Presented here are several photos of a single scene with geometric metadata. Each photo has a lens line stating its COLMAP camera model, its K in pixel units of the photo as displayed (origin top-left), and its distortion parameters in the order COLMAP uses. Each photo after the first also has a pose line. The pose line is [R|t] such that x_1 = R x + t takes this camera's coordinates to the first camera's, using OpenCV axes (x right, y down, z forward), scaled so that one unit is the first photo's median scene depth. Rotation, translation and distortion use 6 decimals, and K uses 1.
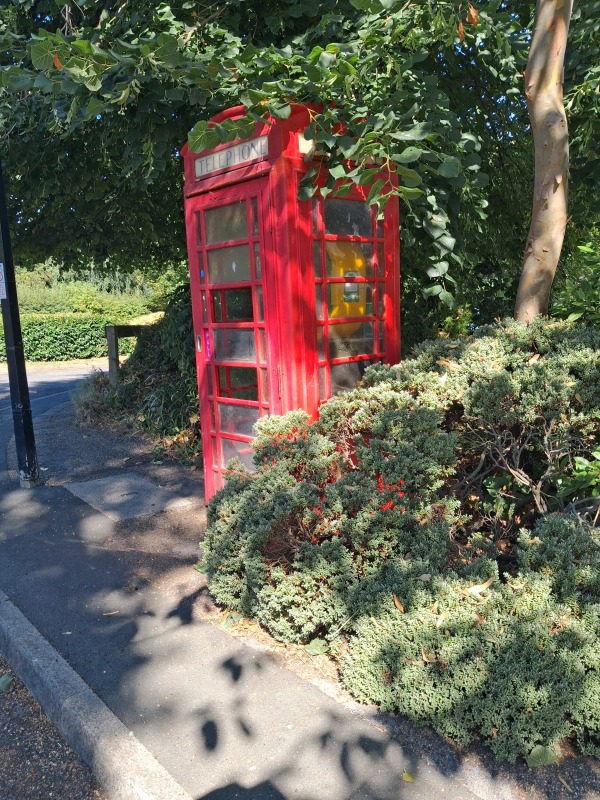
lens RADIAL K [[635.0, 0, 300.0], [0, 635.0, 400.0], [0, 0, 1]] dist [-0.000953, -0.003340]
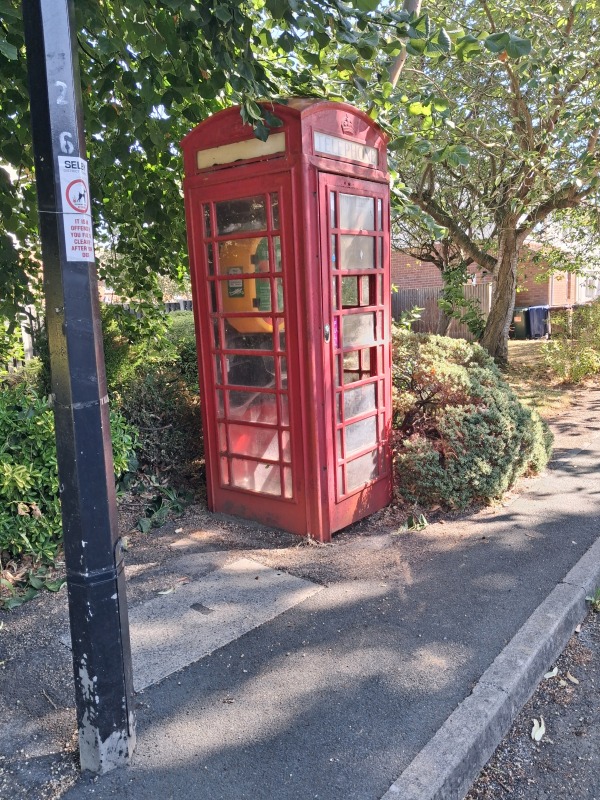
lens RADIAL K [[633.9, 0, 287.4], [0, 633.9, 396.6], [0, 0, 1]] dist [0.000759, -0.009848]
pose [[-0.155400, -0.108929, 0.981828, -1.279061], [0.206063, 0.968463, 0.140061, -0.168910], [-0.966120, 0.224084, -0.128053, 1.440272]]
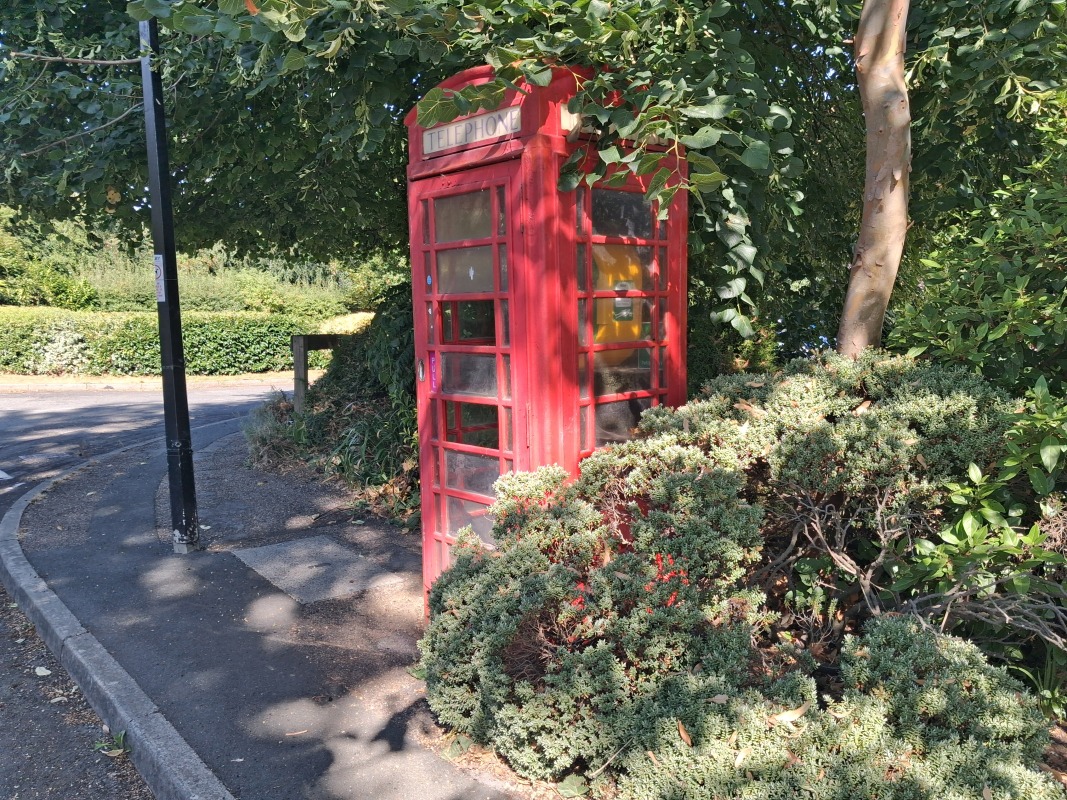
lens RADIAL K [[845.5, 0, 555.3], [0, 845.5, 400.9], [0, 0, 1]] dist [0.000759, -0.009848]
pose [[0.999620, 0.023429, 0.014557, -0.015753], [-0.022902, 0.999111, -0.035396, -0.025106], [-0.015373, 0.035049, 0.999267, -0.011096]]
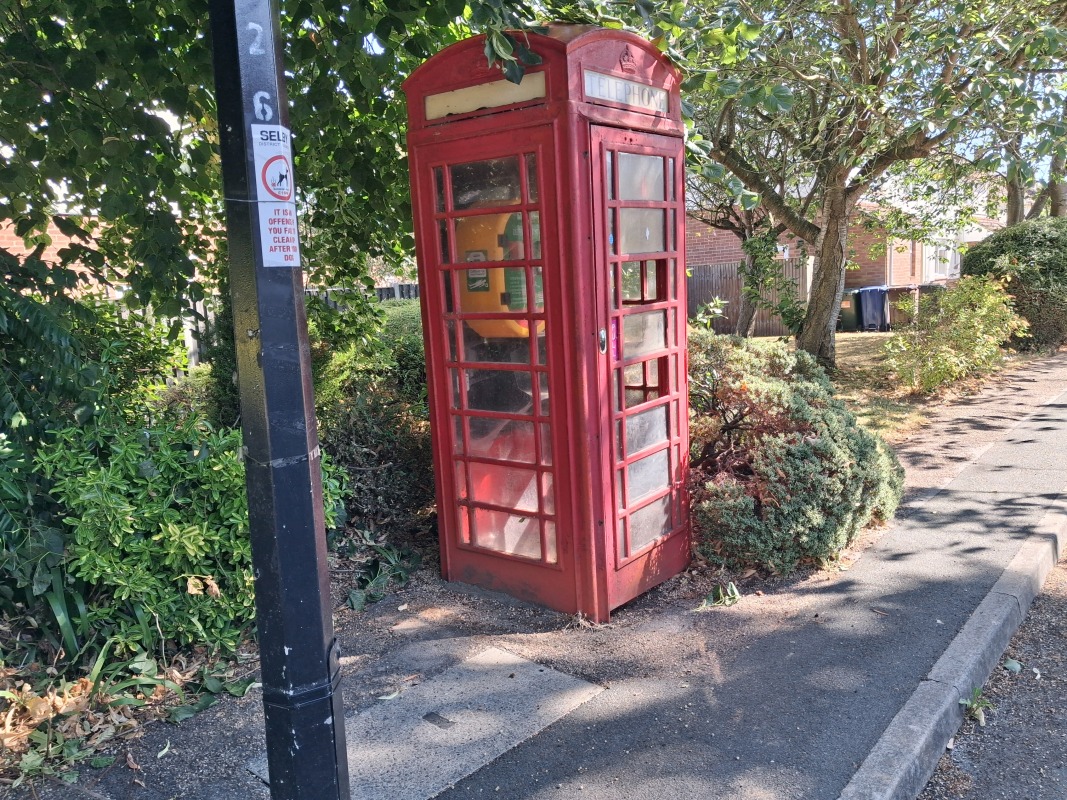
lens RADIAL K [[847.0, 0, 533.5], [0, 847.0, 400.0], [0, 0, 1]] dist [-0.000953, -0.003340]
pose [[-0.155128, -0.101117, 0.982706, -1.262052], [0.213569, 0.967792, 0.133296, -0.195064], [-0.964533, 0.230554, -0.128537, 1.450412]]
